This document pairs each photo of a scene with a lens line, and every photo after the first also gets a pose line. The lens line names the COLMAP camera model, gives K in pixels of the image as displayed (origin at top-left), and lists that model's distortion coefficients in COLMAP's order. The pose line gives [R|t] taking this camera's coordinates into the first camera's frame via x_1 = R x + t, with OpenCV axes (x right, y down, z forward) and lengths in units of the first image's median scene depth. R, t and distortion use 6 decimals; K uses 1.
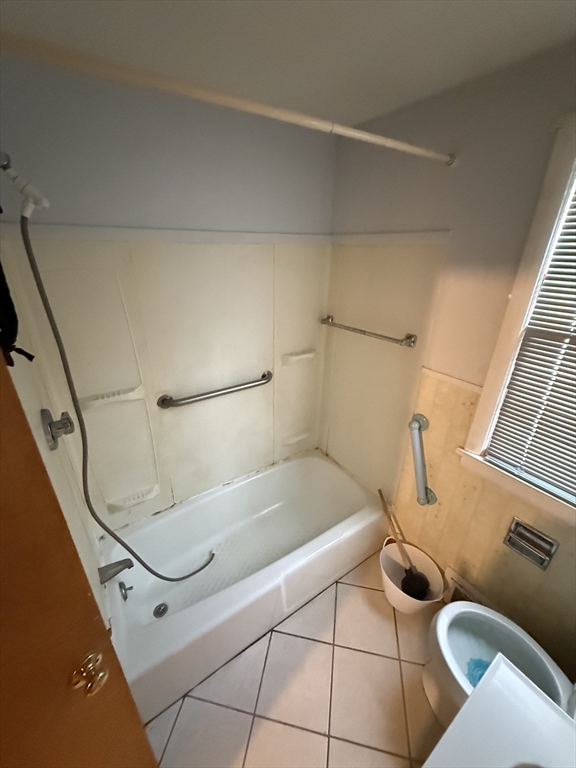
lens RADIAL K [[304.9, 0, 288.5], [0, 304.9, 383.1], [0, 0, 1]] dist [-0.000667, -0.000195]
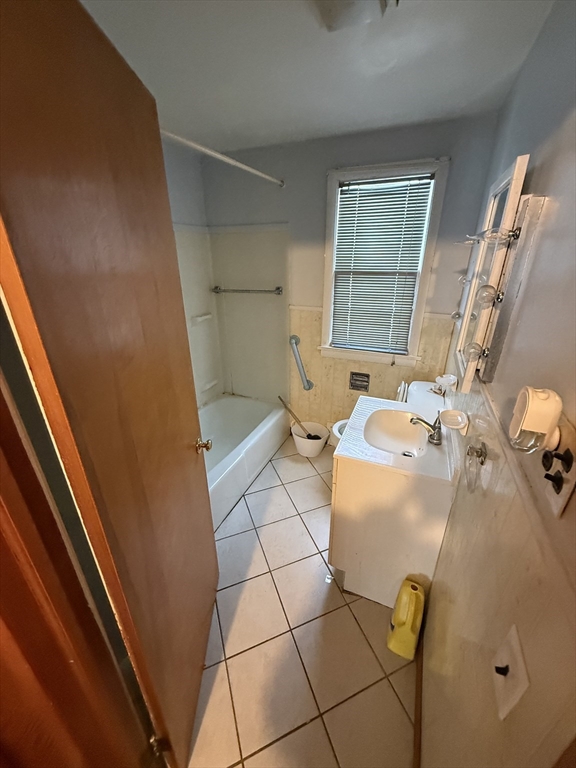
lens RADIAL K [[304.9, 0, 288.5], [0, 304.9, 383.1], [0, 0, 1]] dist [-0.000667, -0.000195]
pose [[0.845505, -0.222139, 0.485567, -0.456451], [0.230387, 0.972124, 0.043564, 0.280204], [-0.481709, 0.075035, 0.873113, -0.410403]]
